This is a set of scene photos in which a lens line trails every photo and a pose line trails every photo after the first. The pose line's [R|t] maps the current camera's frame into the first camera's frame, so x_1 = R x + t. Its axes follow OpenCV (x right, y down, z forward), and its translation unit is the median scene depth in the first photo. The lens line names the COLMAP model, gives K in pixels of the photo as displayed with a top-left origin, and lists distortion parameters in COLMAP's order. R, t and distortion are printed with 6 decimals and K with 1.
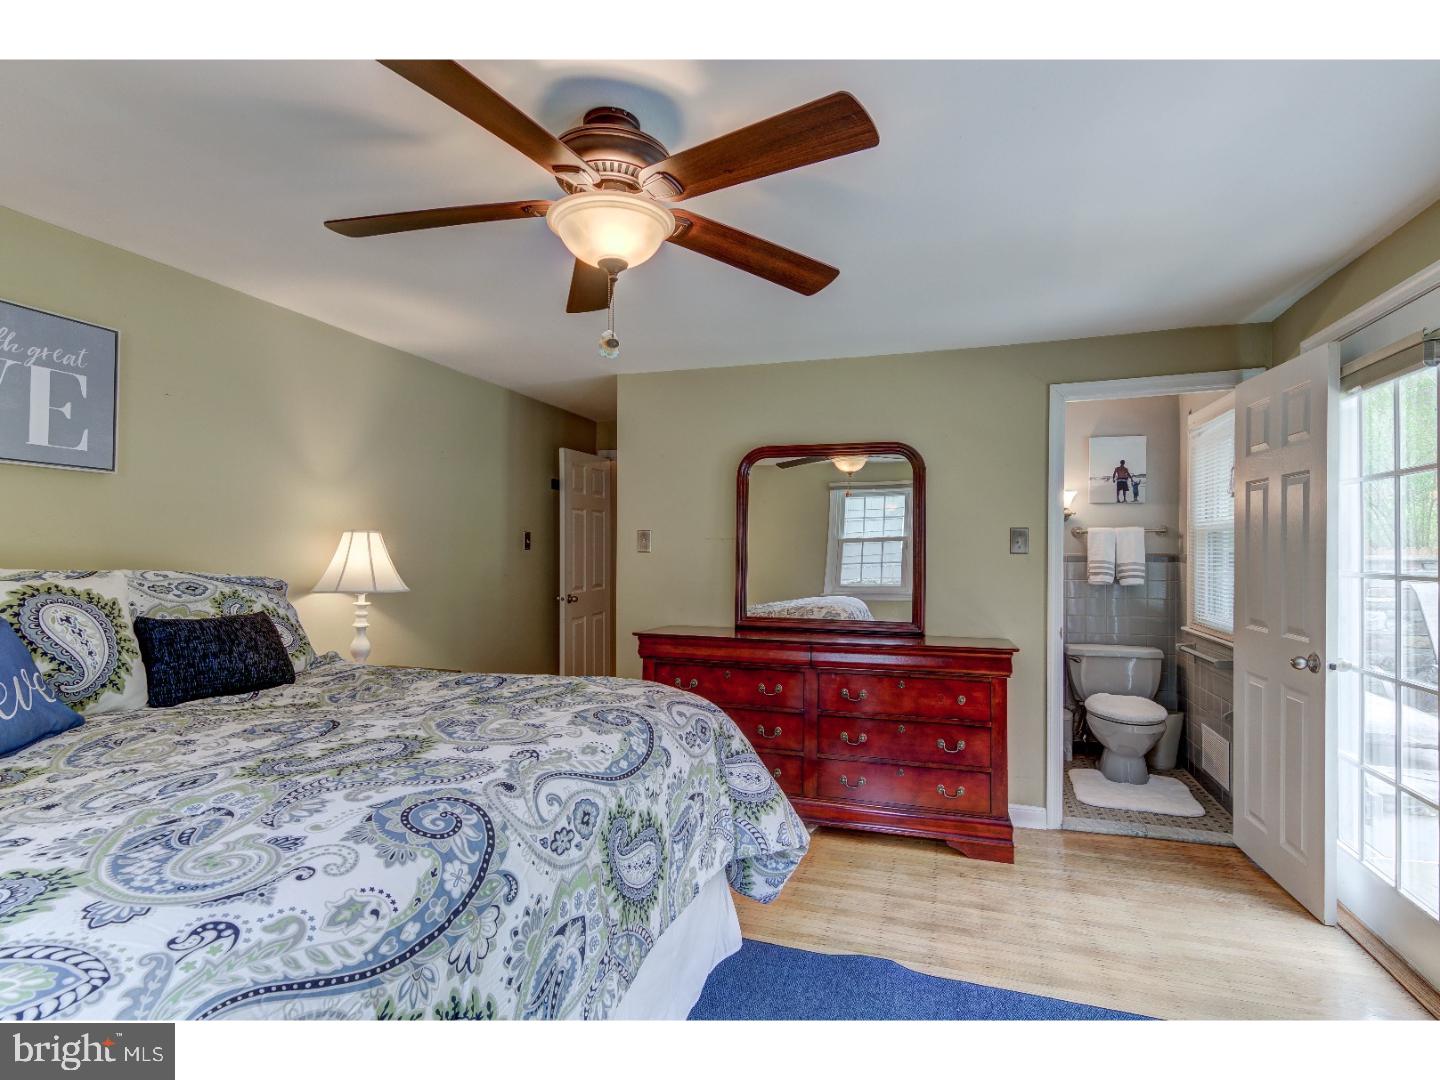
lens RADIAL K [[721.5, 0, 720.0], [0, 721.5, 534.2], [0, 0, 1]] dist [0.017892, -0.006707]
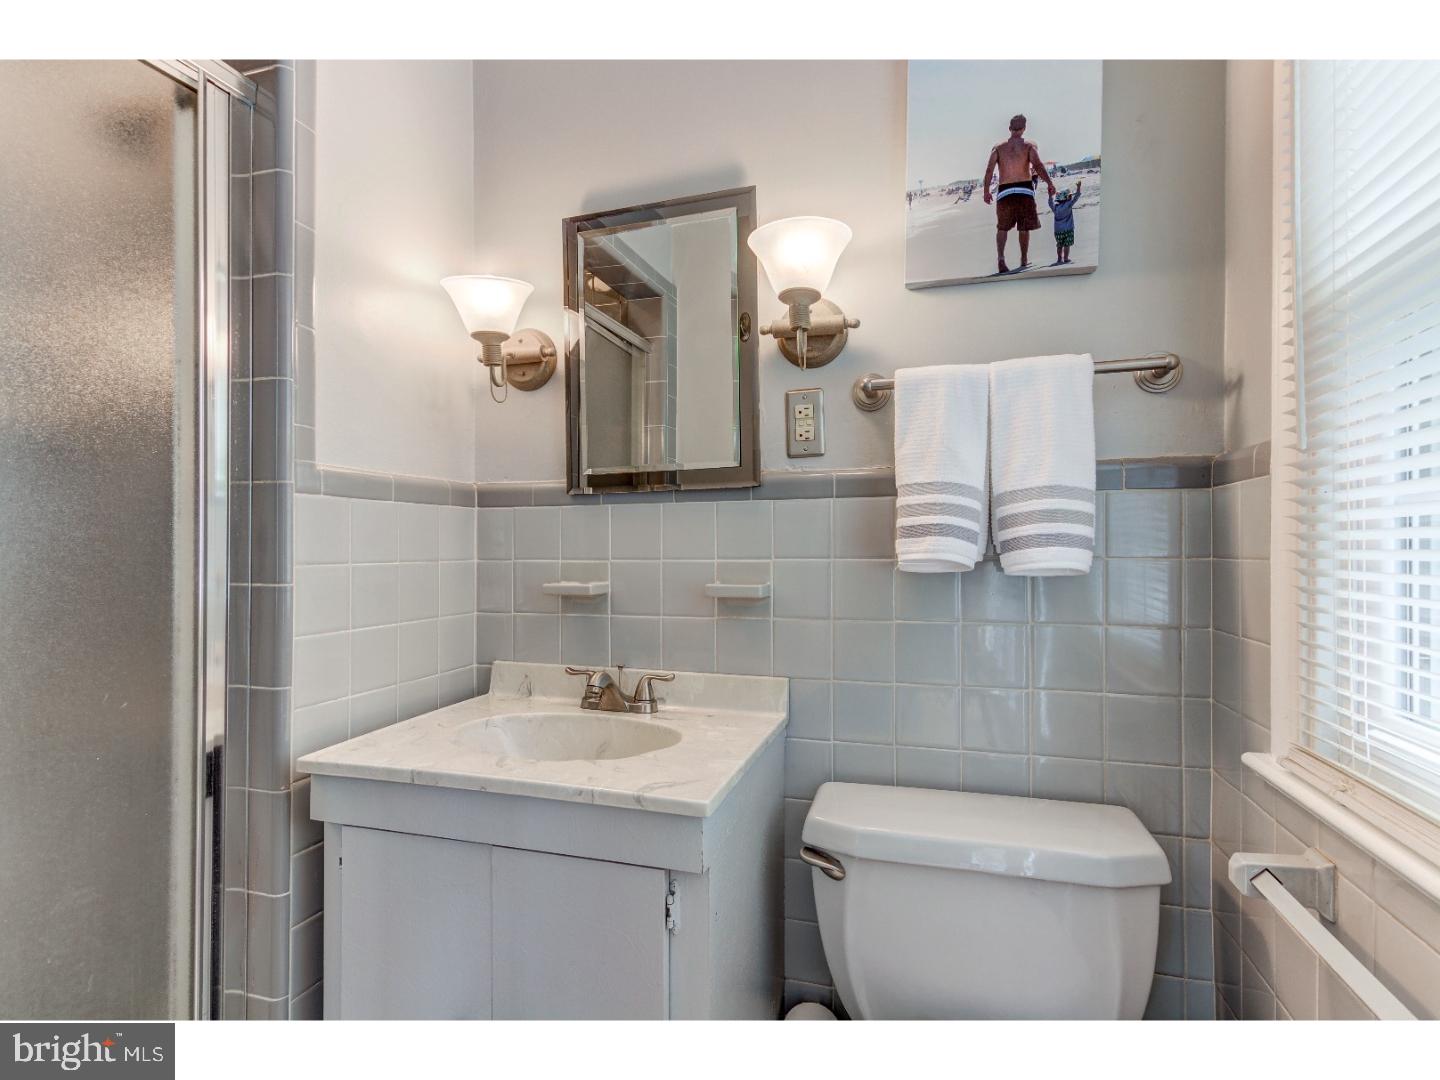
lens RADIAL K [[721.5, 0, 712.2], [0, 721.5, 540.0], [0, 0, 1]] dist [0.017892, -0.006707]
pose [[0.999744, -0.001418, 0.022562, 0.436079], [0.001221, 0.999961, 0.008745, 0.054976], [-0.022574, -0.008715, 0.999707, 0.731411]]
